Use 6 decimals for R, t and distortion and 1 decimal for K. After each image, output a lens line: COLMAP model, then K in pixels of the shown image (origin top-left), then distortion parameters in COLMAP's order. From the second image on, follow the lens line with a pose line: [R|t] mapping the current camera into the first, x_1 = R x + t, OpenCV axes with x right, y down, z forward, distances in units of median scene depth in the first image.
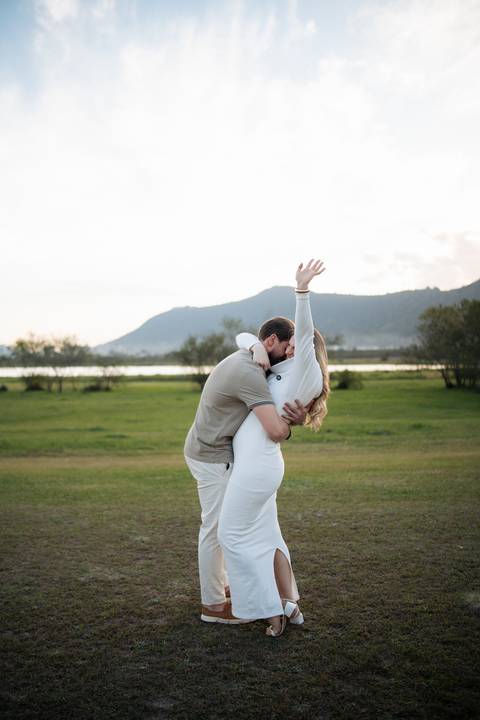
lens RADIAL K [[688.5, 0, 240.0], [0, 688.5, 360.0], [0, 0, 1]] dist [-0.199876, 0.256245]
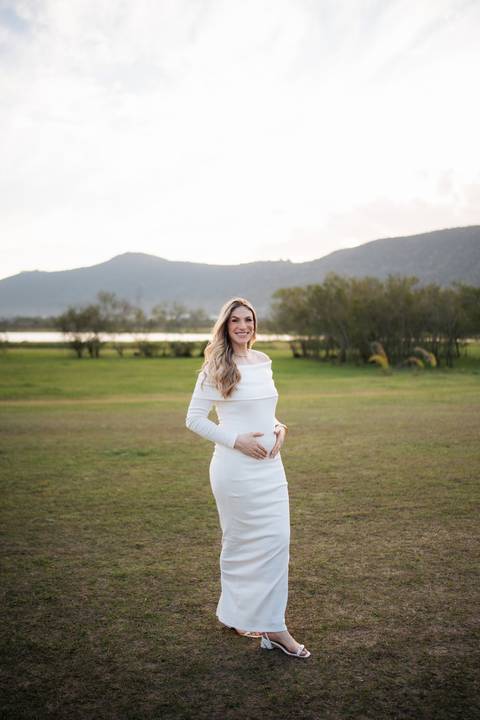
lens RADIAL K [[704.4, 0, 240.0], [0, 704.4, 360.0], [0, 0, 1]] dist [-0.197331, 0.260213]
pose [[0.976840, 0.010104, 0.213732, -0.055491], [-0.019842, 0.998858, 0.043467, -0.006248], [-0.213049, -0.046701, 0.975925, -0.205198]]
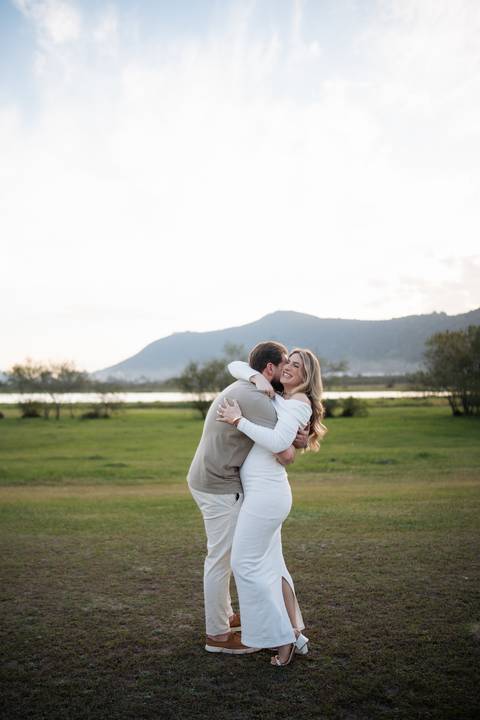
lens RADIAL K [[707.7, 0, 239.9], [0, 707.7, 371.1], [0, 0, 1]] dist [-0.213765, 0.290250]
pose [[0.999995, 0.001508, -0.002602, -0.000428], [-0.001565, 0.999762, -0.021764, -0.000604], [0.002569, 0.021768, 0.999760, -0.003276]]
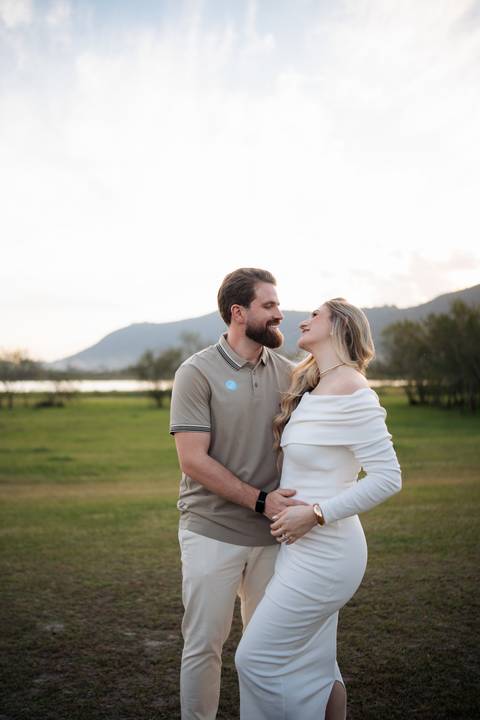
lens RADIAL K [[688.5, 0, 240.0], [0, 688.5, 360.0], [0, 0, 1]] dist [-0.199876, 0.256245]
pose [[0.998186, 0.005542, 0.059946, 0.000579], [-0.004158, 0.999723, -0.023182, 0.000505], [-0.060058, 0.022891, 0.997932, 0.042108]]
